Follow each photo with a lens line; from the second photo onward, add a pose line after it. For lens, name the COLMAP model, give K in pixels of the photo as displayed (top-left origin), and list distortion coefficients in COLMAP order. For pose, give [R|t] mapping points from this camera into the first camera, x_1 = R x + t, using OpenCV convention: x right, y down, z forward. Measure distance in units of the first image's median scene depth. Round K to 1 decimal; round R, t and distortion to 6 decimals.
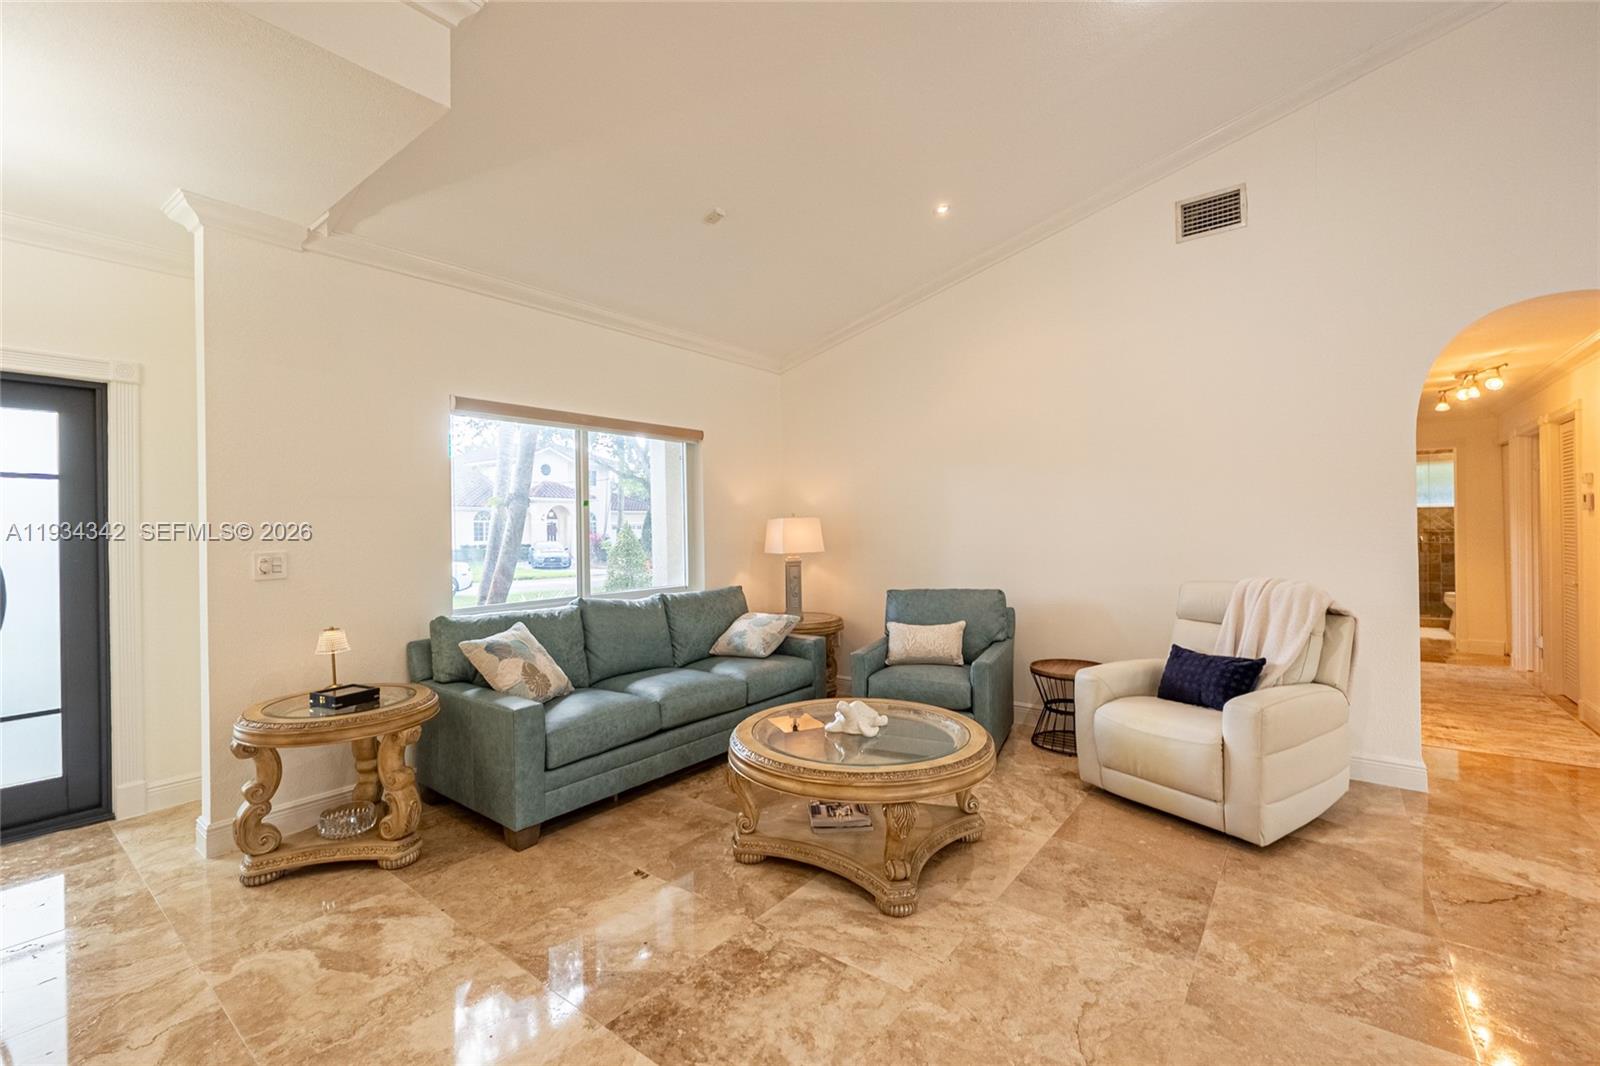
lens RADIAL K [[679.4, 0, 793.9], [0, 679.4, 529.4], [0, 0, 1]] dist [-0.006805, -0.000435]
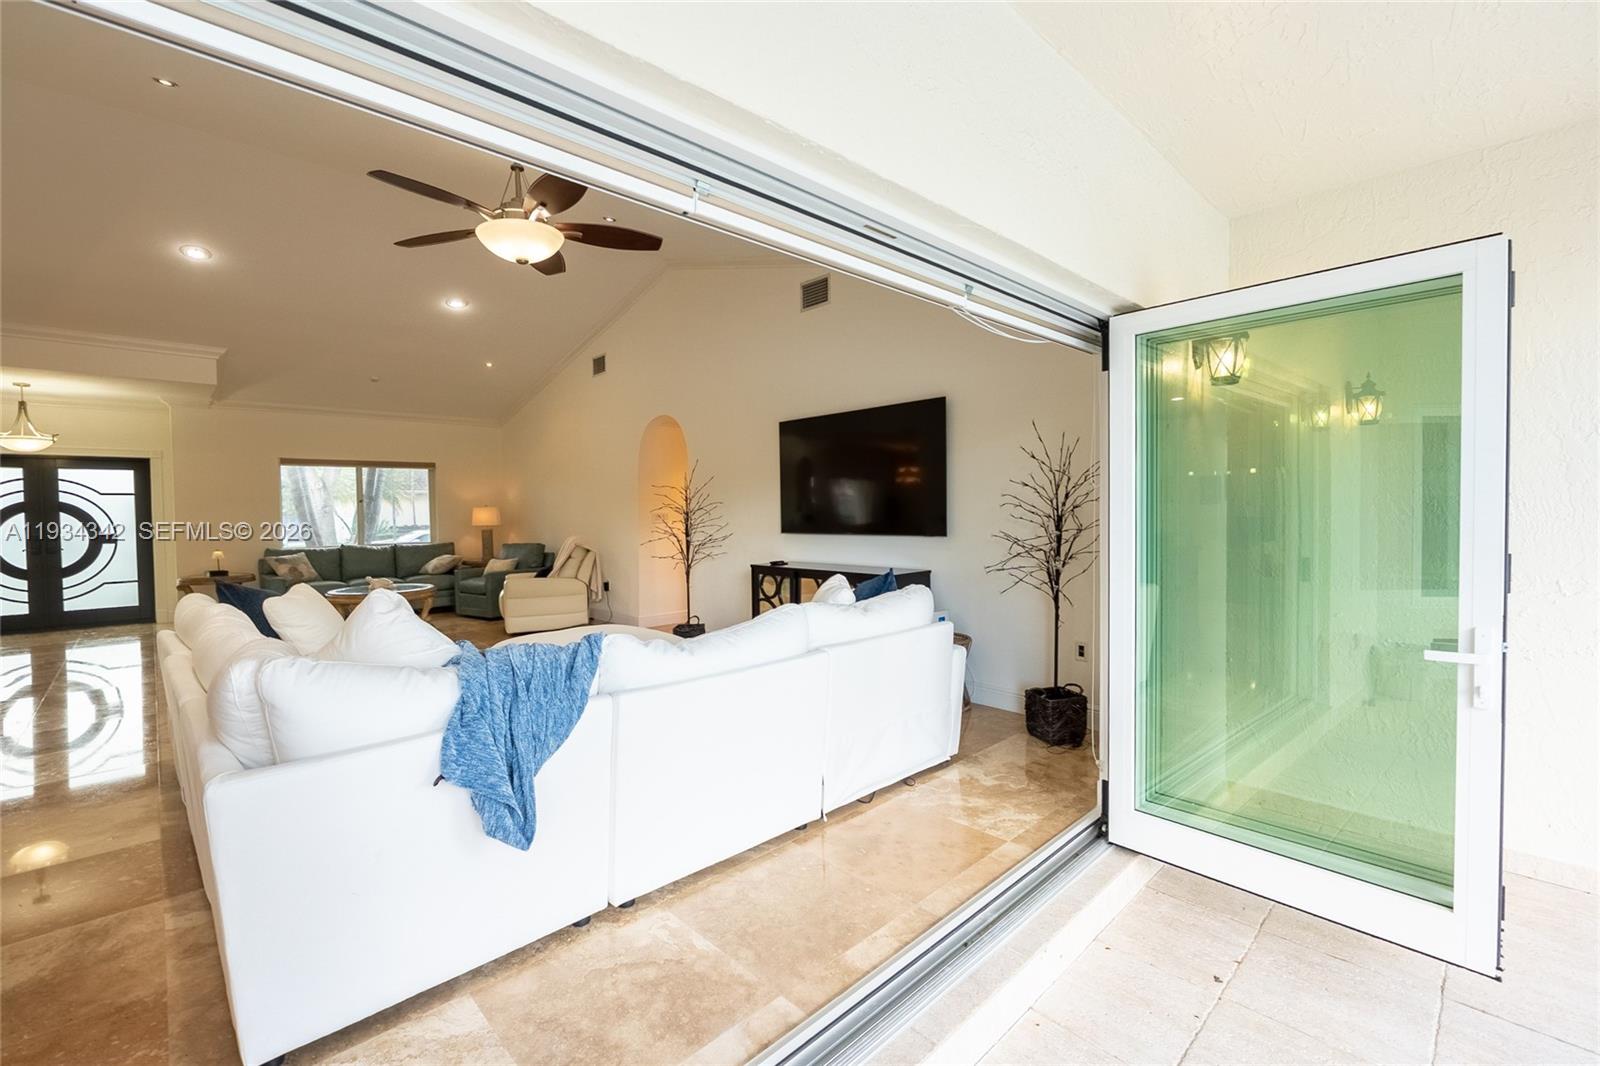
lens RADIAL K [[679.4, 0, 796.1], [0, 679.4, 531.9], [0, 0, 1]] dist [-0.006805, -0.000435]
pose [[0.988558, 0.007471, -0.150659, 1.578630], [-0.002587, 0.999465, 0.032591, -0.017937], [0.150822, -0.031828, 0.988048, -1.038624]]
